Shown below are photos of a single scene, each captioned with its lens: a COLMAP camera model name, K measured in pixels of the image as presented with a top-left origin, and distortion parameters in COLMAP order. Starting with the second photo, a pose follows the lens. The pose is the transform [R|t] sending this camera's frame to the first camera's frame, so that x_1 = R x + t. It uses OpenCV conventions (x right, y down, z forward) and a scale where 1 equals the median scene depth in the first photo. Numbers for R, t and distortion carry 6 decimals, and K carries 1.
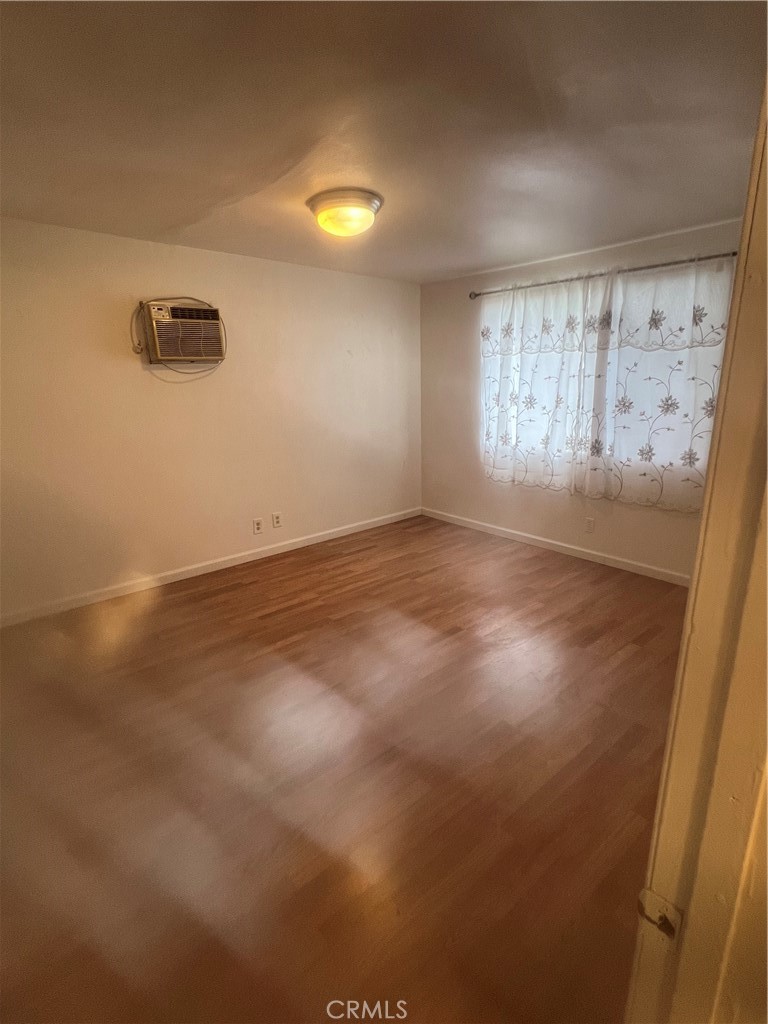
lens RADIAL K [[497.8, 0, 384.0], [0, 497.8, 512.0], [0, 0, 1]] dist [-0.000479, -0.000438]
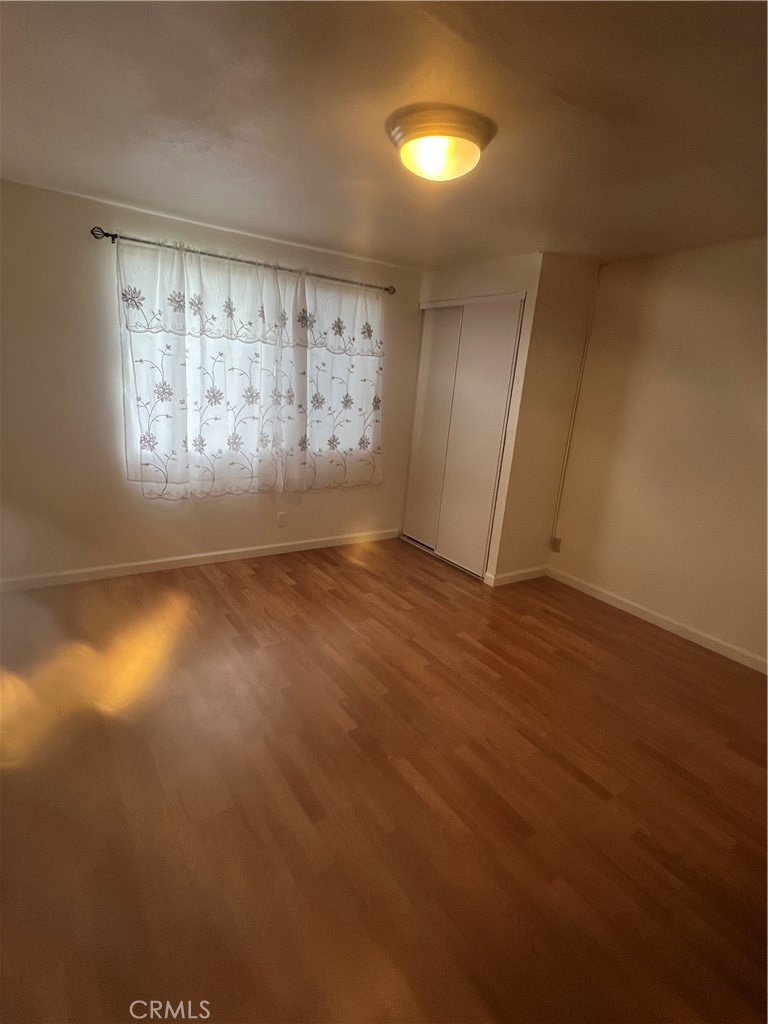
lens RADIAL K [[524.2, 0, 384.0], [0, 524.2, 512.0], [0, 0, 1]] dist [0.013358, -0.000673]
pose [[0.115742, -0.229091, 0.966499, -0.662972], [0.185645, 0.960882, 0.205528, -0.190260], [-0.975777, 0.155637, 0.153744, 0.719558]]
